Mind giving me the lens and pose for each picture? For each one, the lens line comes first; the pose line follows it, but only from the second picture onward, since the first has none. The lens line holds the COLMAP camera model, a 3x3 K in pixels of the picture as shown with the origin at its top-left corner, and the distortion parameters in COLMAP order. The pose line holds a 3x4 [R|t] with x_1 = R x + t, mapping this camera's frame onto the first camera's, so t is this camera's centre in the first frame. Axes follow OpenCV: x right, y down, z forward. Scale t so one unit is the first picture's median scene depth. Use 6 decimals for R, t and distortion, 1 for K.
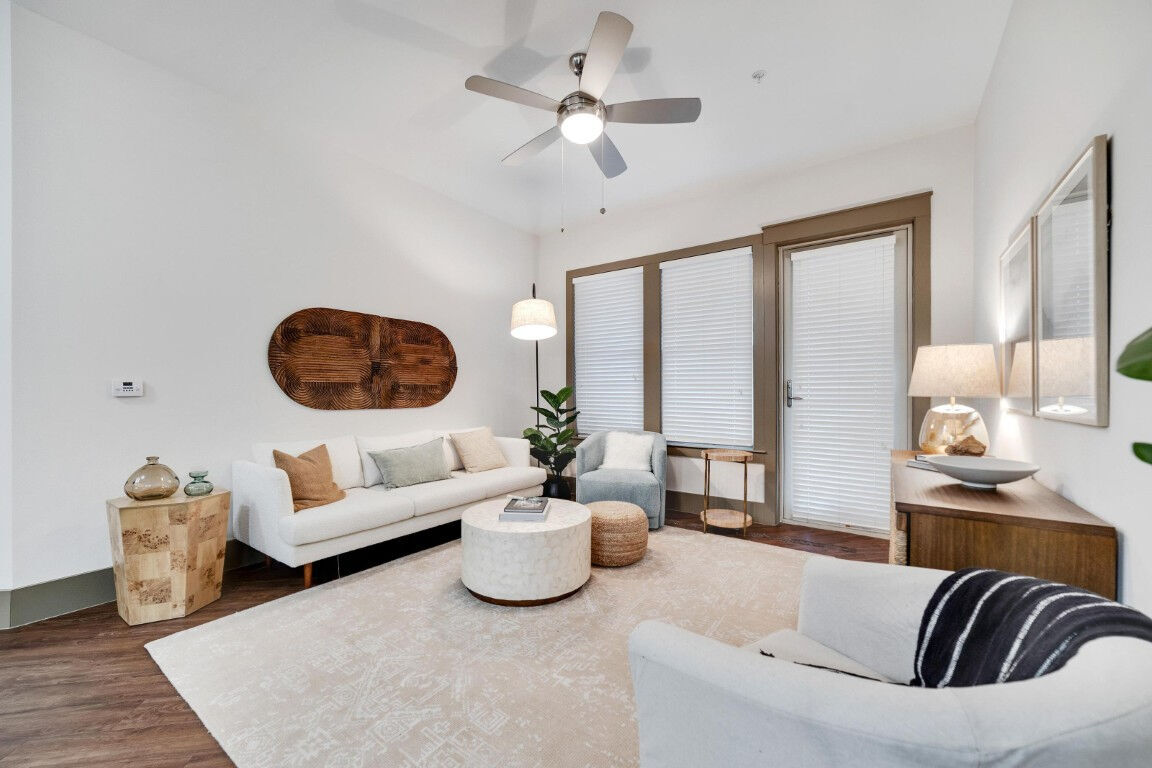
lens RADIAL K [[445.2, 0, 575.9], [0, 445.2, 388.7], [0, 0, 1]] dist [-0.000077, -0.000054]
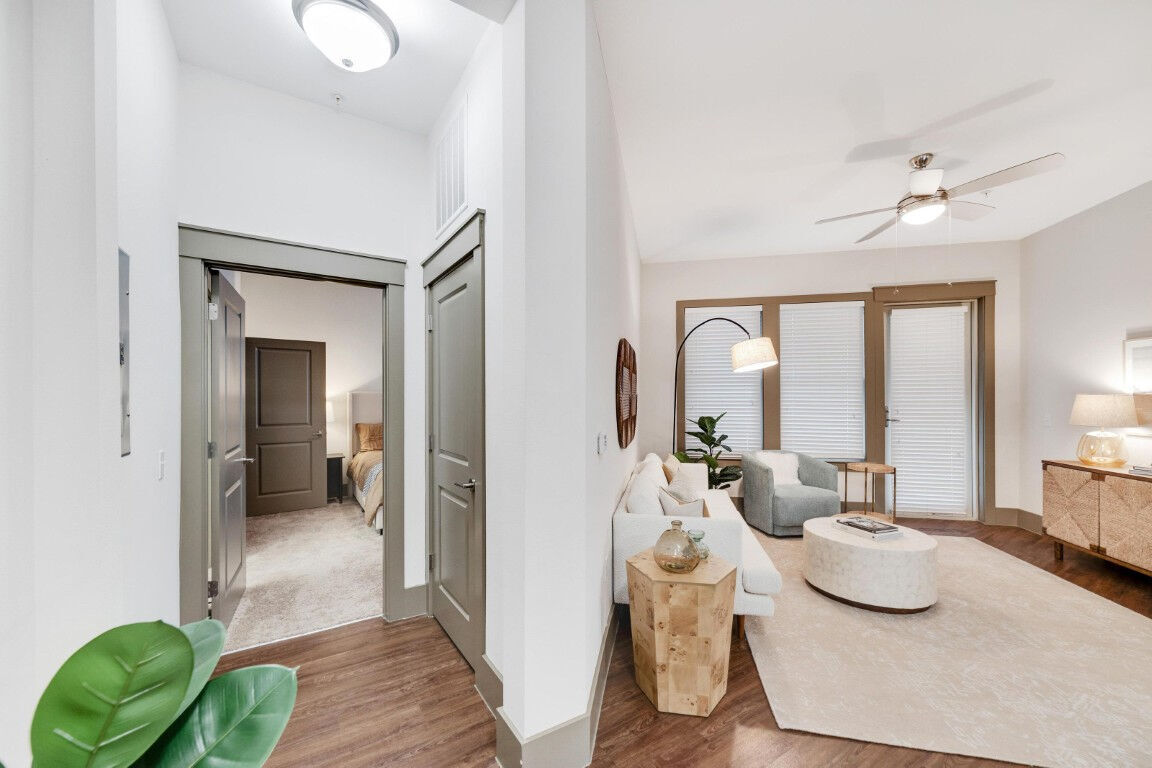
lens RADIAL K [[445.2, 0, 574.2], [0, 445.2, 387.8], [0, 0, 1]] dist [-0.000077, -0.000054]
pose [[0.913832, 0.000037, 0.406093, -0.888277], [0.004344, 0.999942, -0.009866, -0.064399], [-0.406070, 0.010780, 0.913778, 0.181372]]
